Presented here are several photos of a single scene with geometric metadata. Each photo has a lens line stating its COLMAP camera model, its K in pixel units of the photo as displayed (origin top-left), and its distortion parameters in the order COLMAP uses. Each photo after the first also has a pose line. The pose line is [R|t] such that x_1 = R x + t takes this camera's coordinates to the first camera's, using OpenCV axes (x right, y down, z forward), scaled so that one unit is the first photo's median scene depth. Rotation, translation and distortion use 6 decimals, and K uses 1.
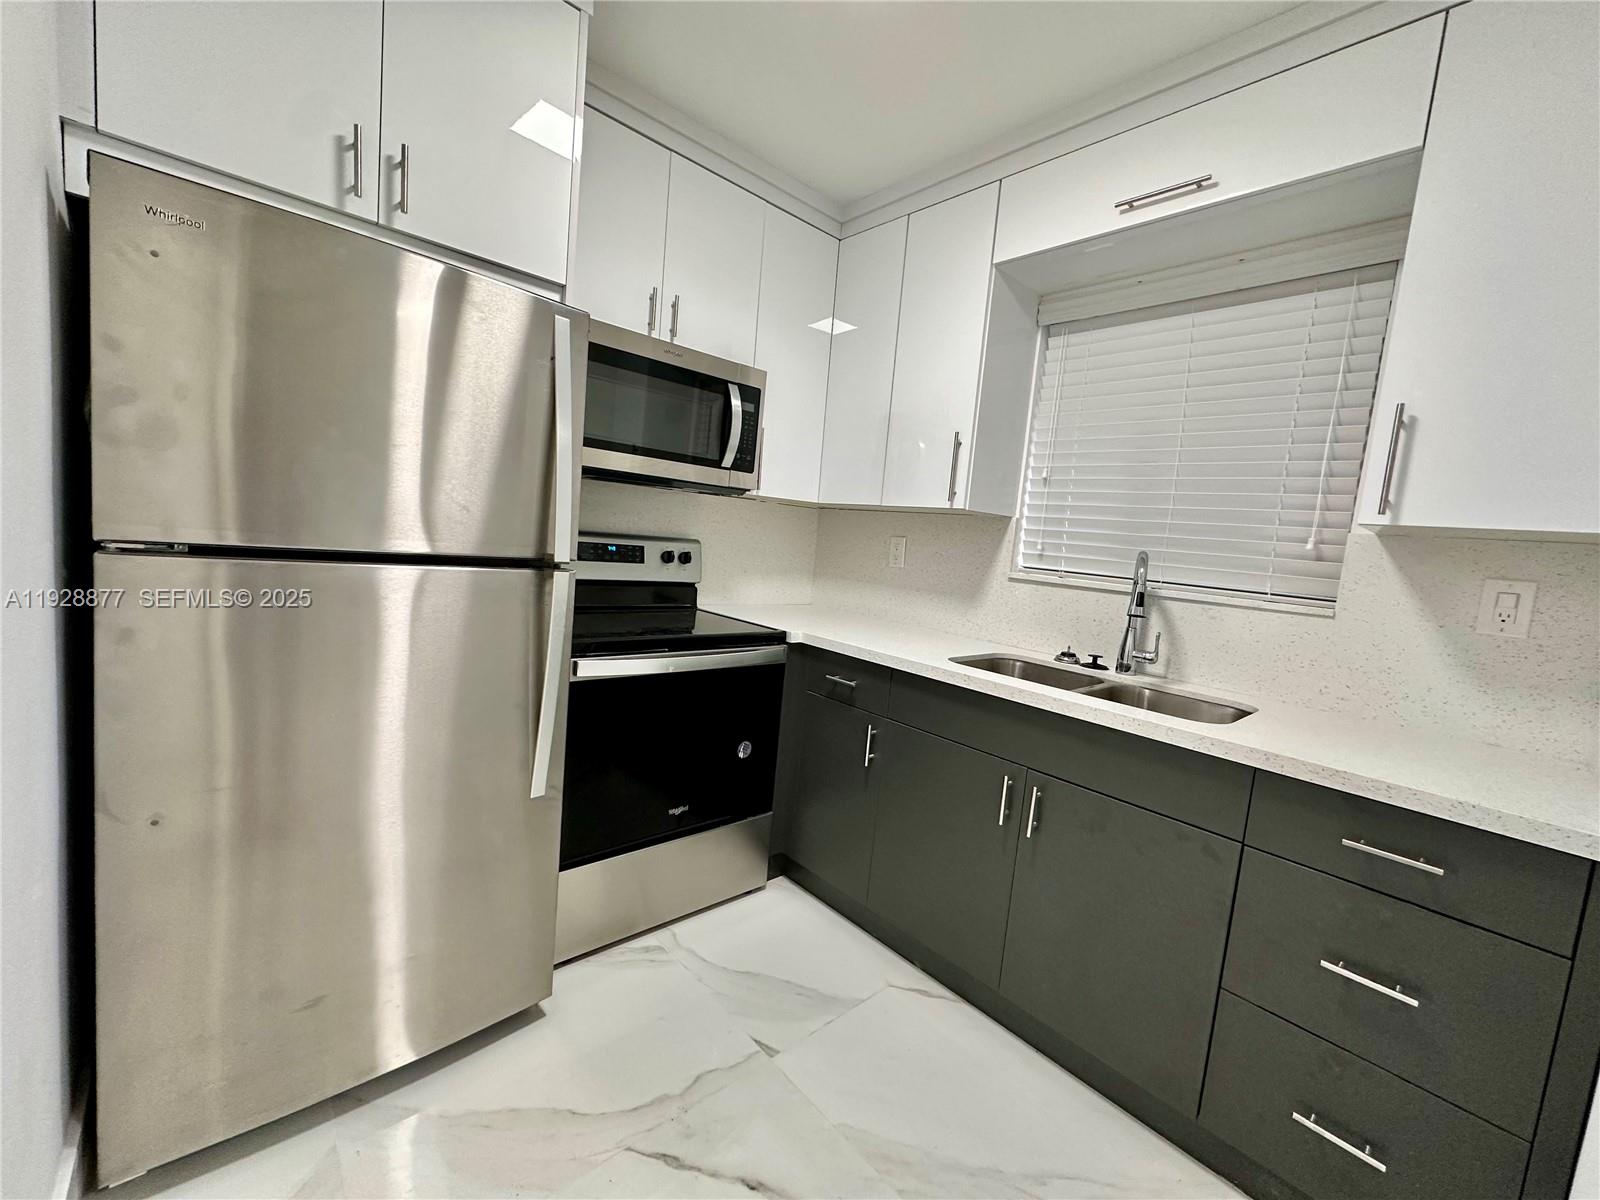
lens RADIAL K [[636.7, 0, 800.1], [0, 636.7, 601.9], [0, 0, 1]] dist [-0.002050, -0.000203]
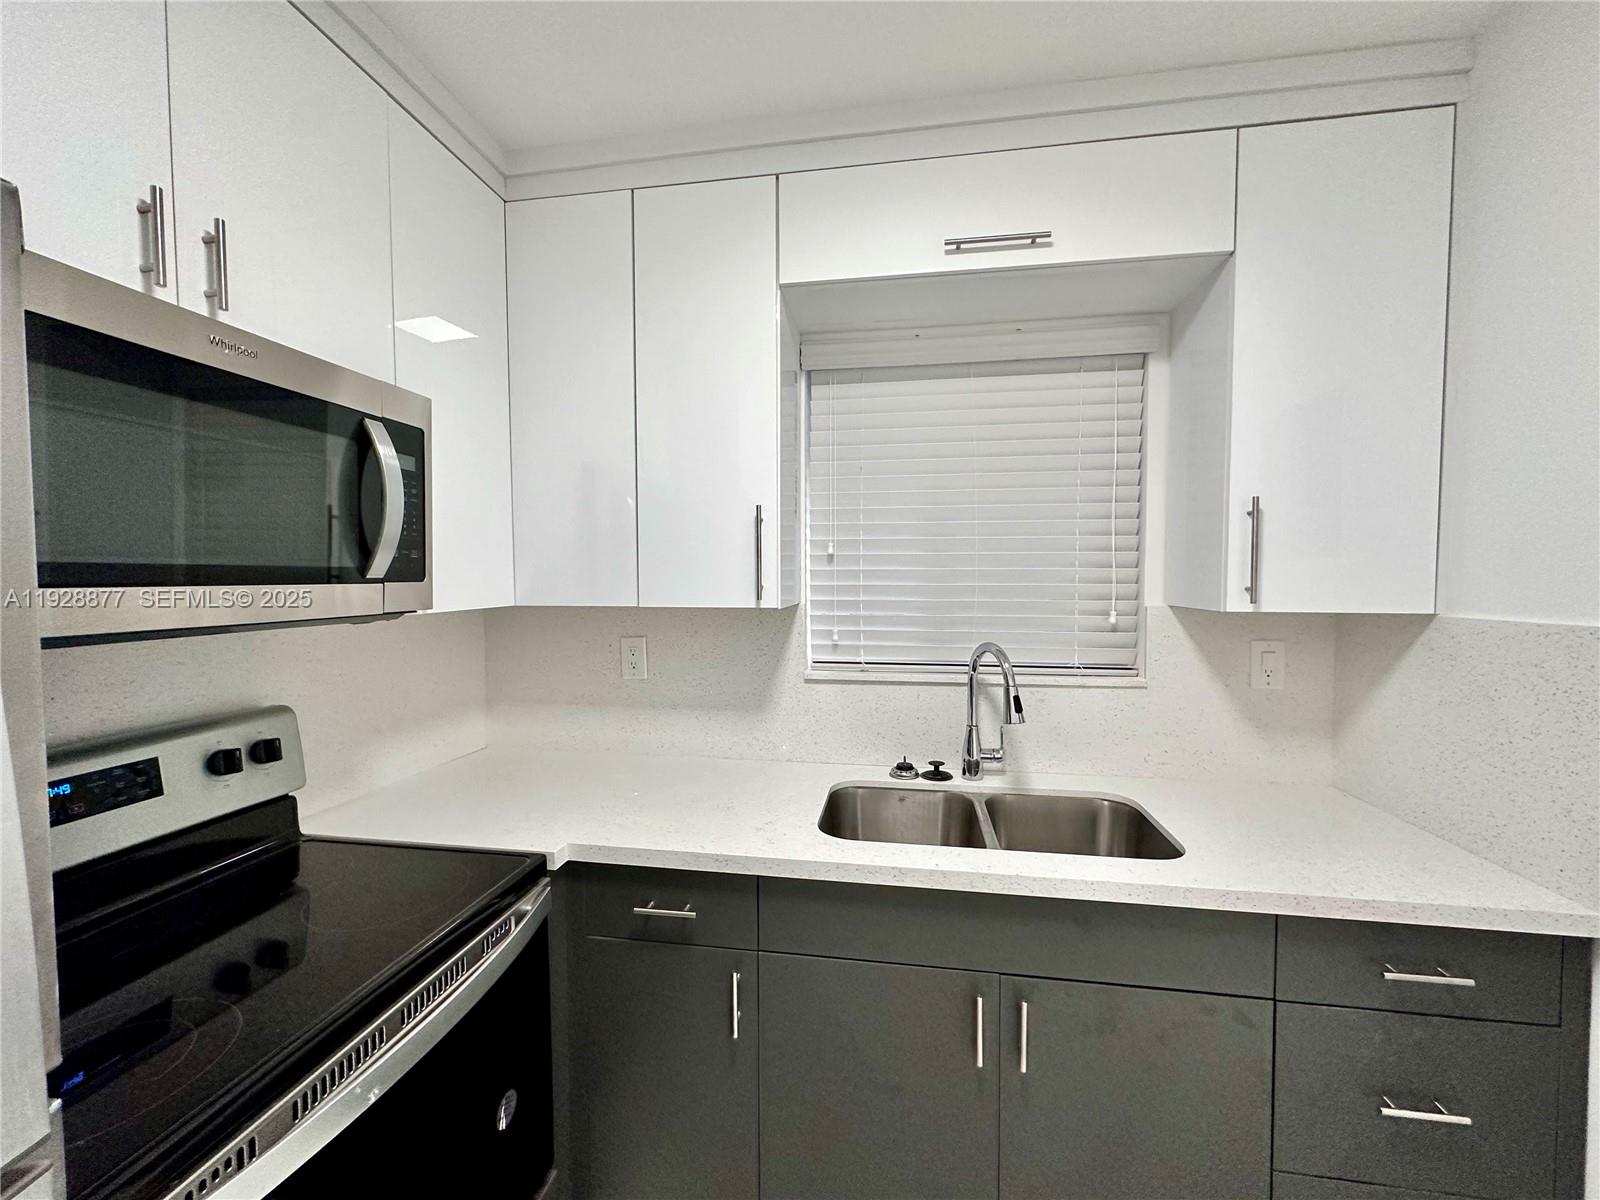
lens RADIAL K [[636.7, 0, 800.1], [0, 636.7, 601.9], [0, 0, 1]] dist [-0.002050, -0.000203]
pose [[0.779317, -0.115012, 0.615985, -0.170923], [0.137175, 0.990481, 0.011388, -0.155117], [-0.611431, 0.075623, 0.787676, 0.396011]]
